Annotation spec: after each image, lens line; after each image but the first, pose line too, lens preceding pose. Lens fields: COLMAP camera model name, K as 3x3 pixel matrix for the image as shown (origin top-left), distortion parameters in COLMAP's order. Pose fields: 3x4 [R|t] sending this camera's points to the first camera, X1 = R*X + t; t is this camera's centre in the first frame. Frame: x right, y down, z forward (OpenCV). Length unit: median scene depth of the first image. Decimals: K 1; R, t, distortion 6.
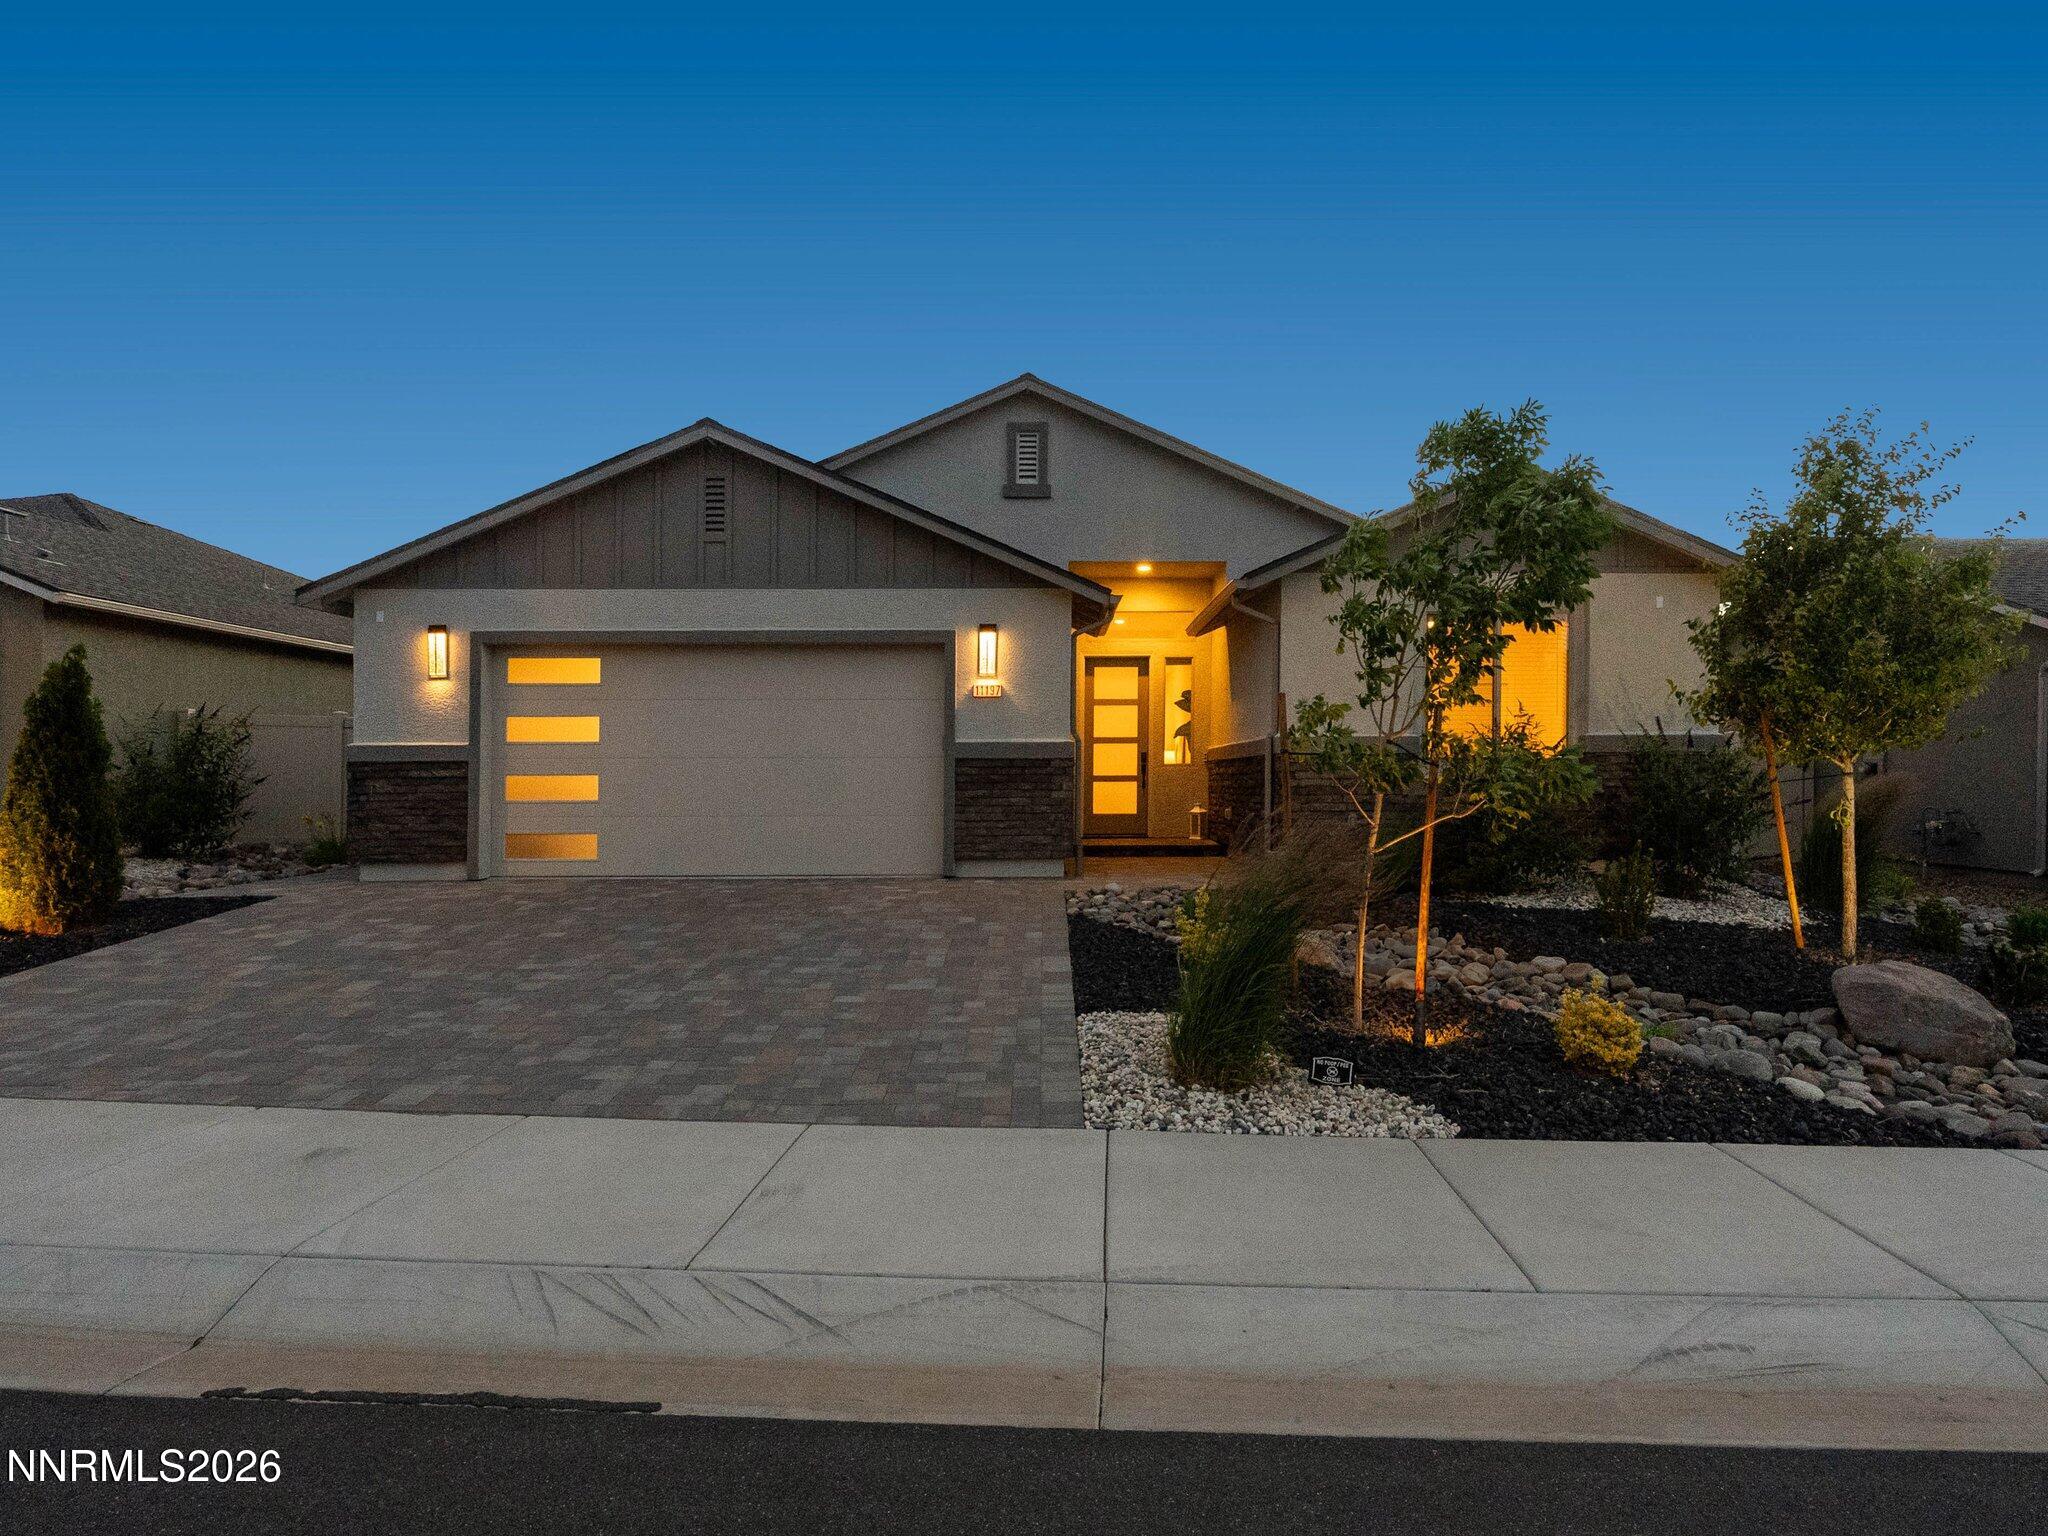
lens RADIAL K [[1122.5, 0, 1071.5], [0, 1122.5, 791.4], [0, 0, 1]] dist [-0.004562, 0.005798]
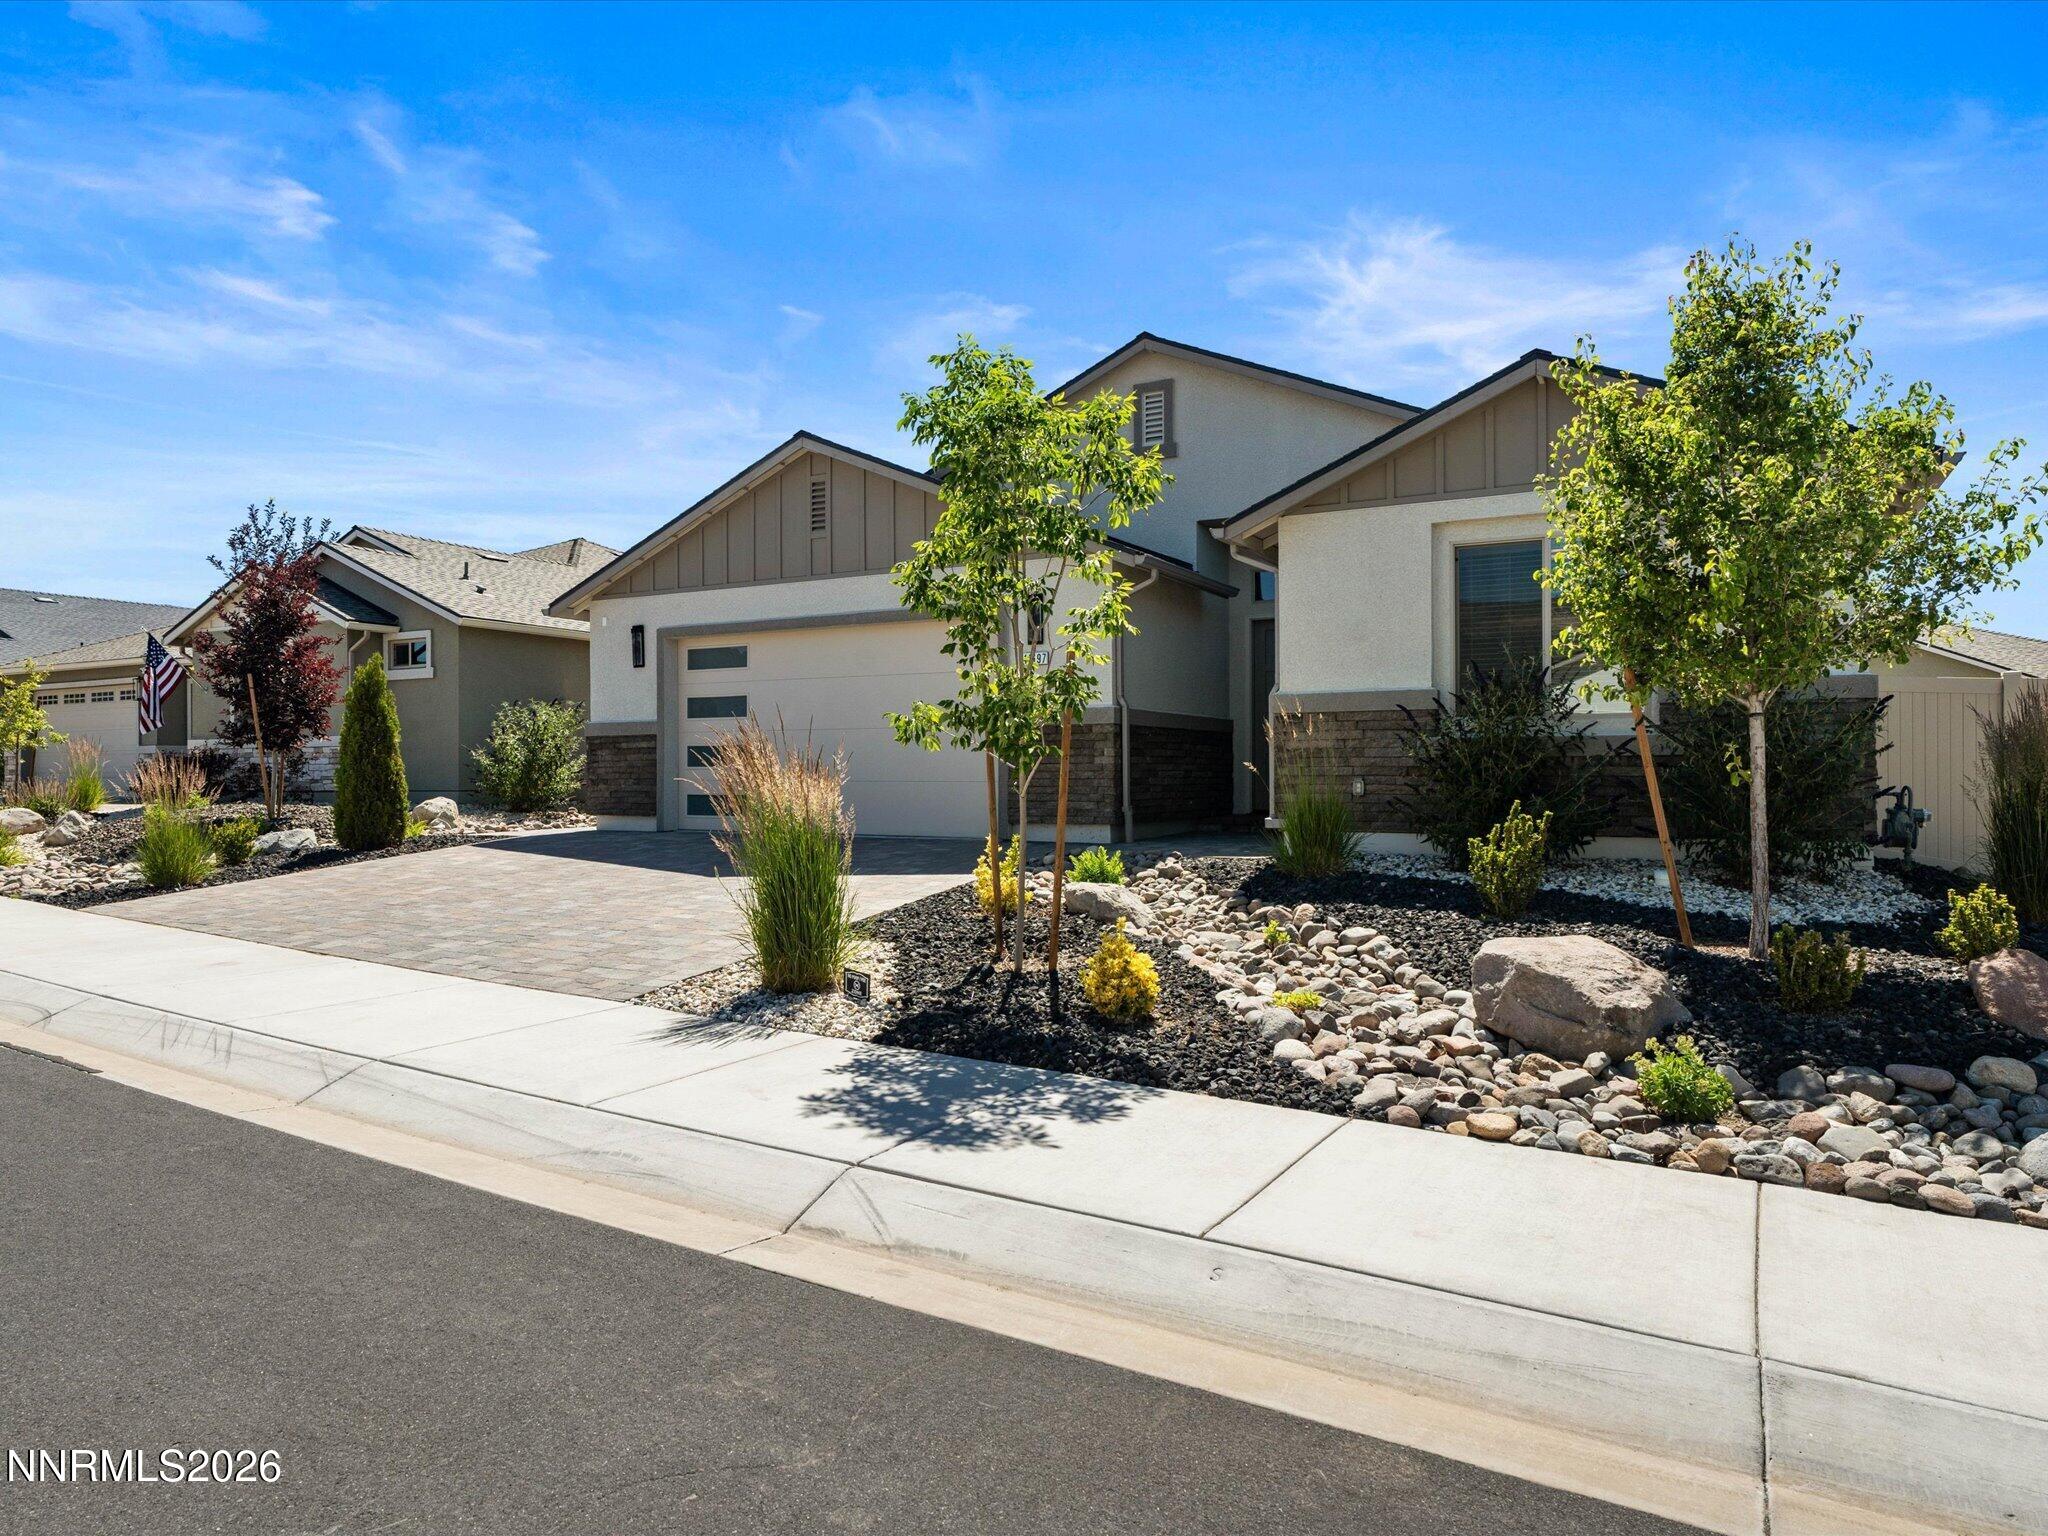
lens RADIAL K [[1168.7, 0, 878.5], [0, 1168.7, 774.4], [0, 0, 1]] dist [0.001323, 0.002422]
pose [[0.868931, 0.004390, -0.494915, 0.319711], [-0.006140, 0.999979, -0.001909, 0.017768], [0.494896, 0.004698, 0.868940, 0.006266]]
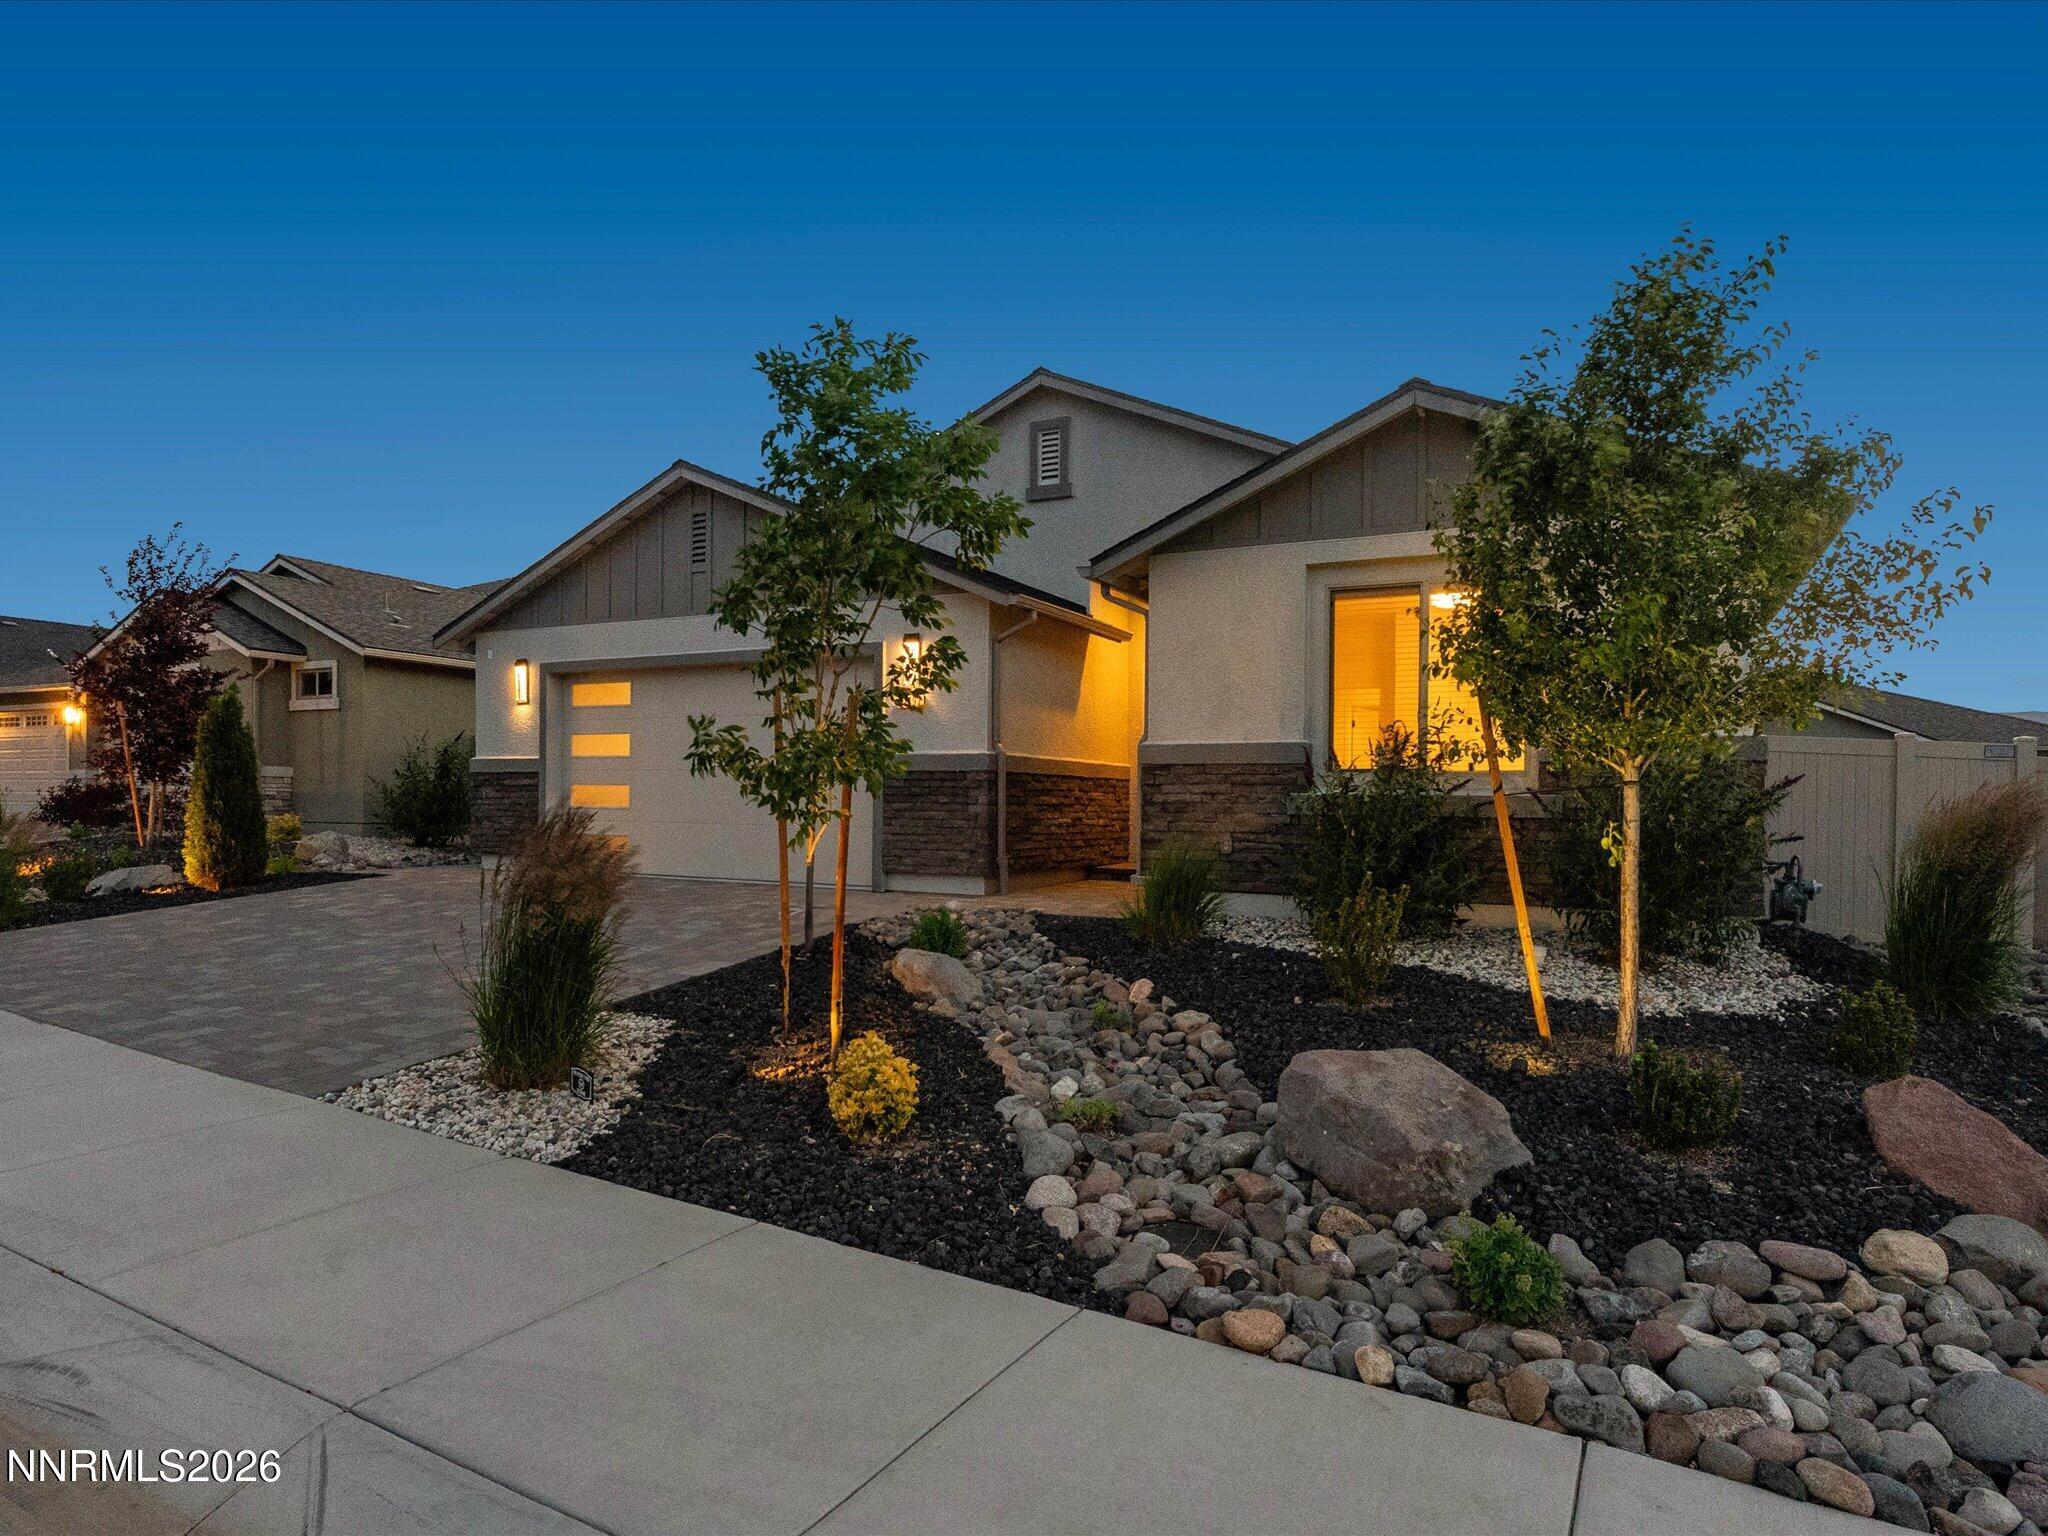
lens RADIAL K [[1122.5, 0, 851.4], [0, 1122.5, 816.1], [0, 0, 1]] dist [-0.004562, 0.005798]
pose [[0.878317, 0.022841, -0.477533, 0.341389], [-0.023166, 0.999718, 0.005209, 0.006422], [0.477517, 0.006487, 0.878599, 0.111284]]
